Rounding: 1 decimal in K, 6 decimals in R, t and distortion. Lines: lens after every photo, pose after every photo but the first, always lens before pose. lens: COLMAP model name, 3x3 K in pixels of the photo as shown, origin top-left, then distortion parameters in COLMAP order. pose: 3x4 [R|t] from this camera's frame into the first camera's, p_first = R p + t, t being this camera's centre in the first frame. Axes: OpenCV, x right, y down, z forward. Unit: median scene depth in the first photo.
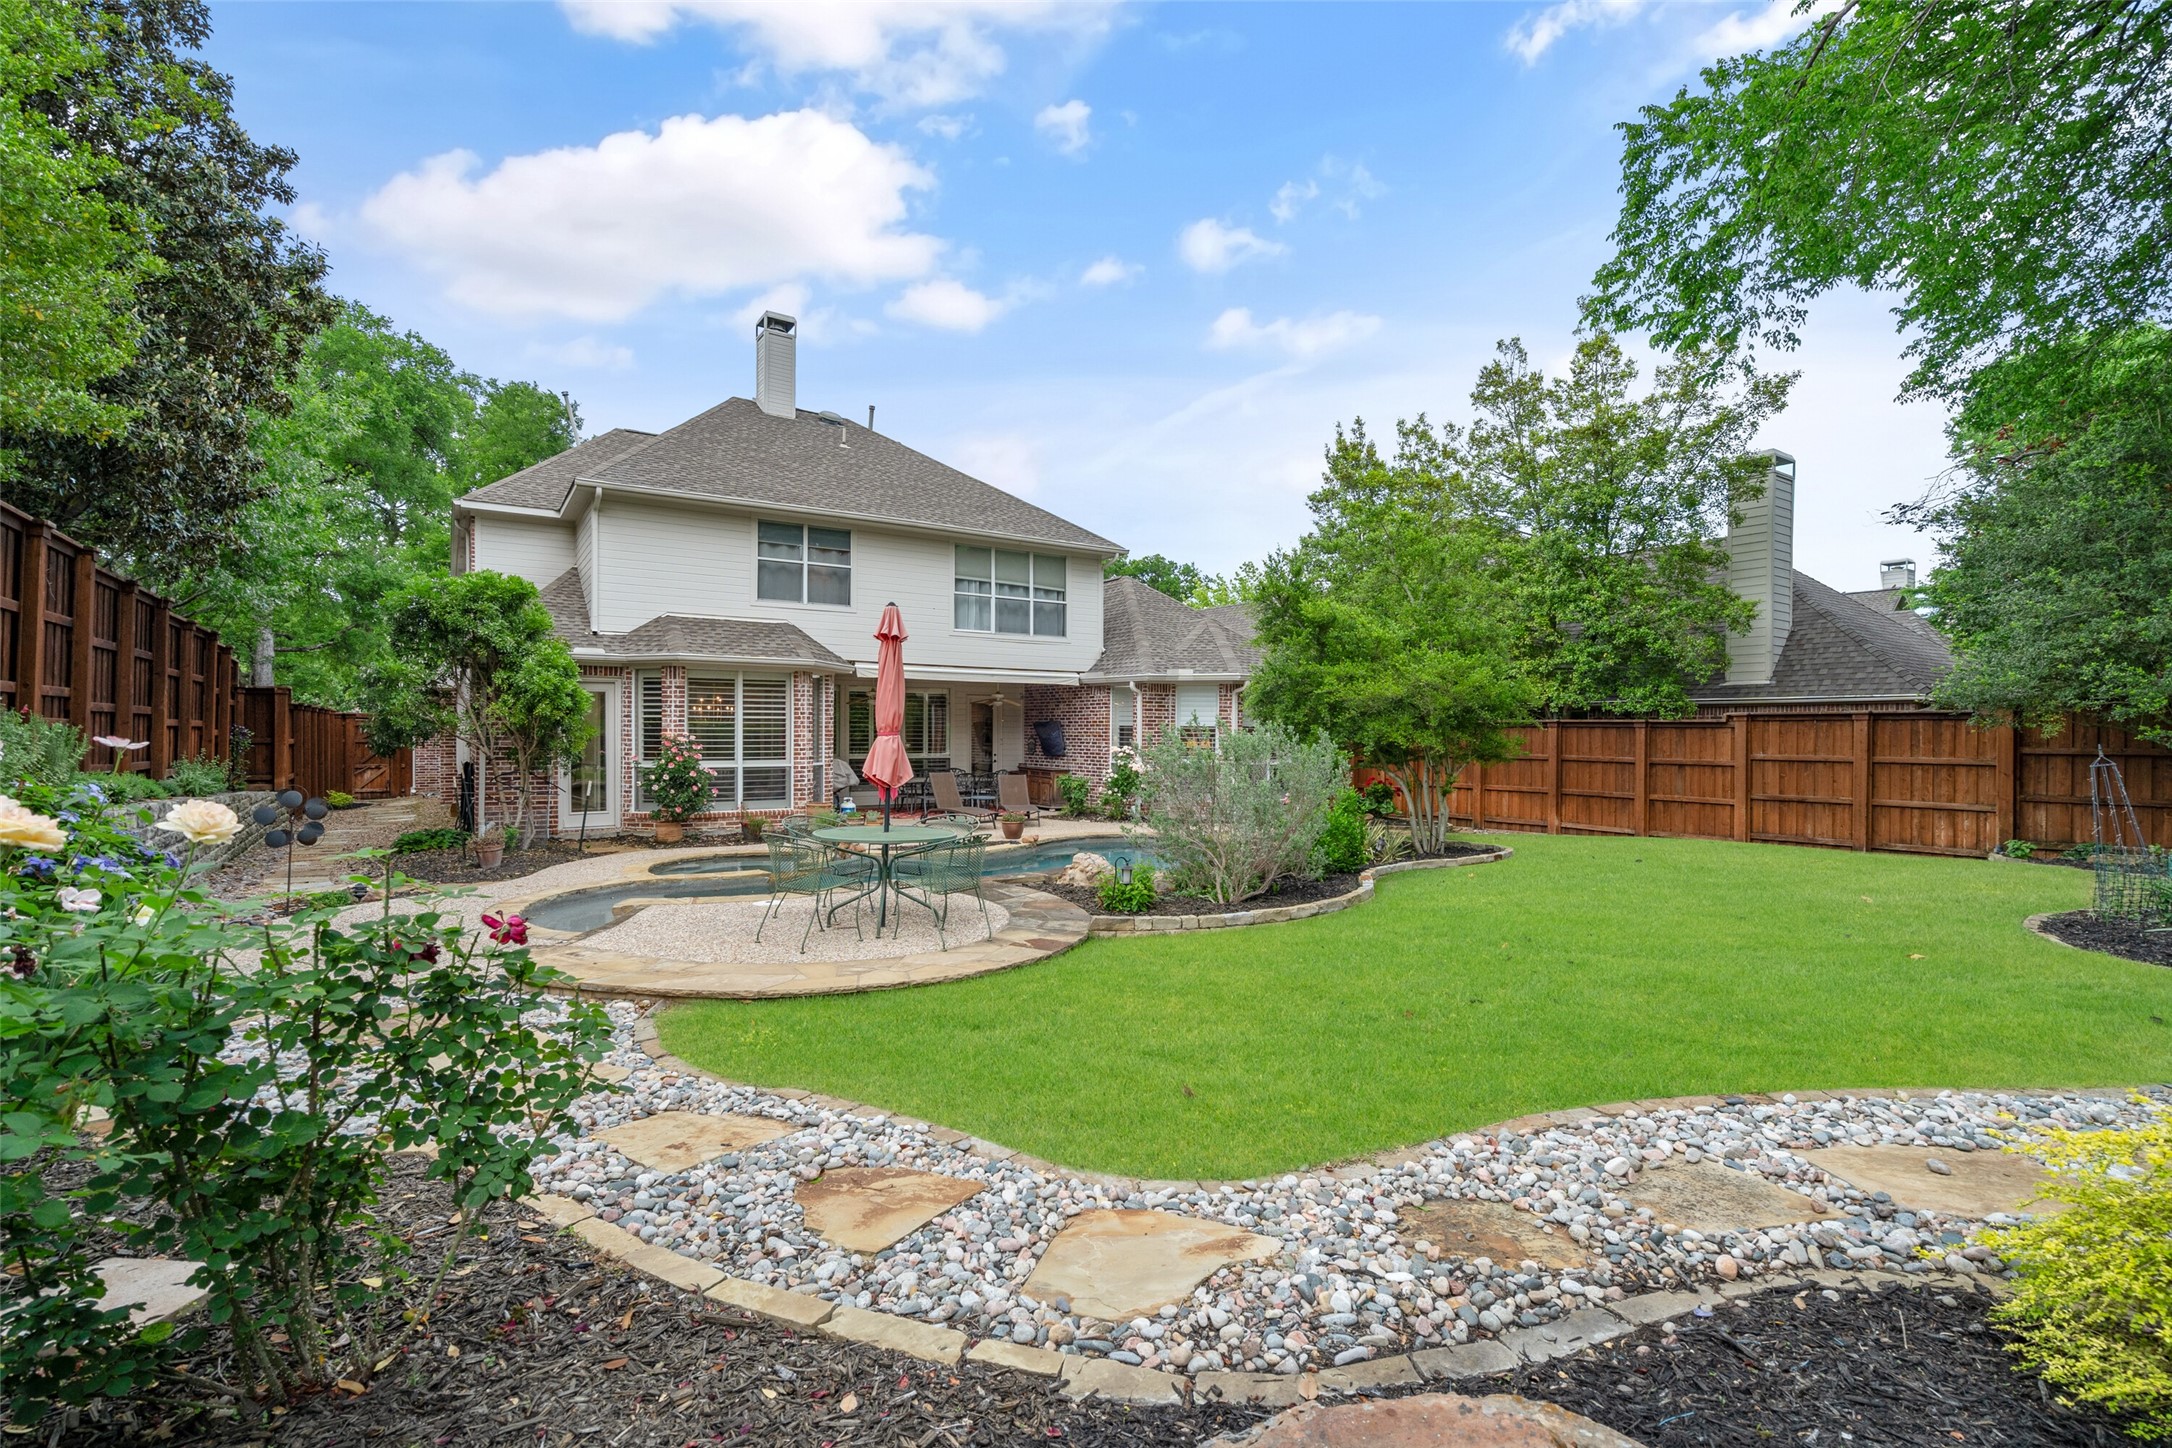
lens RADIAL K [[986.9, 0, 1083.6], [0, 986.9, 733.9], [0, 0, 1]] dist [-0.005721, 0.000857]
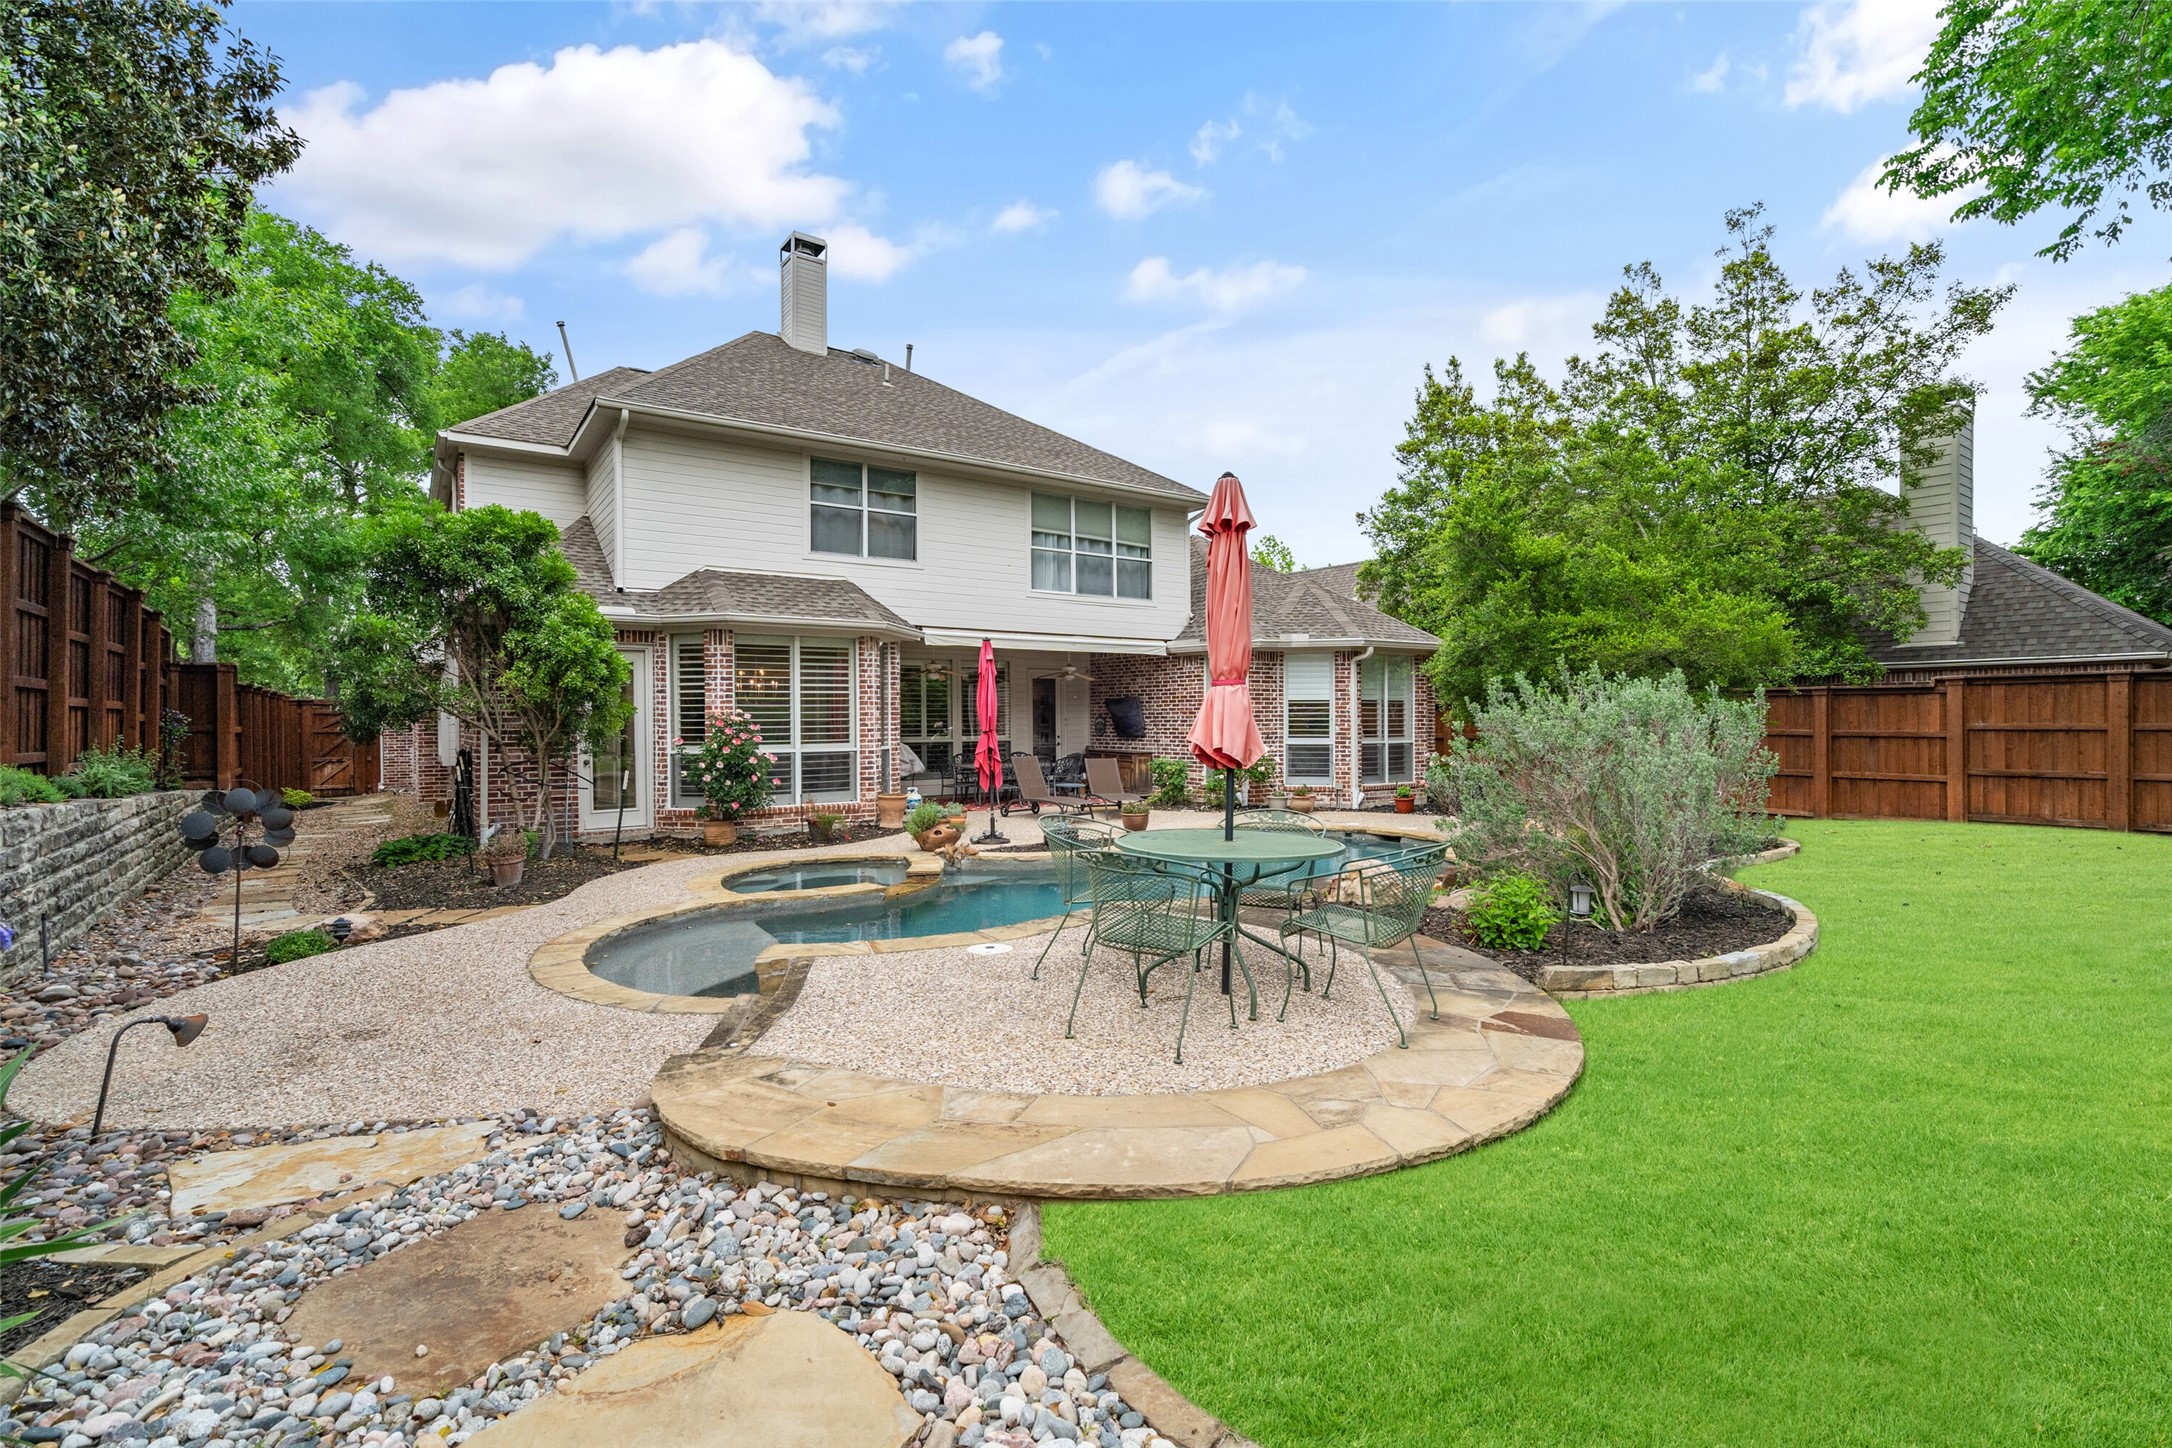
lens RADIAL K [[986.9, 0, 1088.6], [0, 986.9, 720.2], [0, 0, 1]] dist [-0.005721, 0.000857]
pose [[0.999318, -0.011467, 0.035089, -0.124352], [0.011481, 0.999934, -0.000200, 0.009108], [-0.035084, 0.000603, 0.999384, 0.154244]]
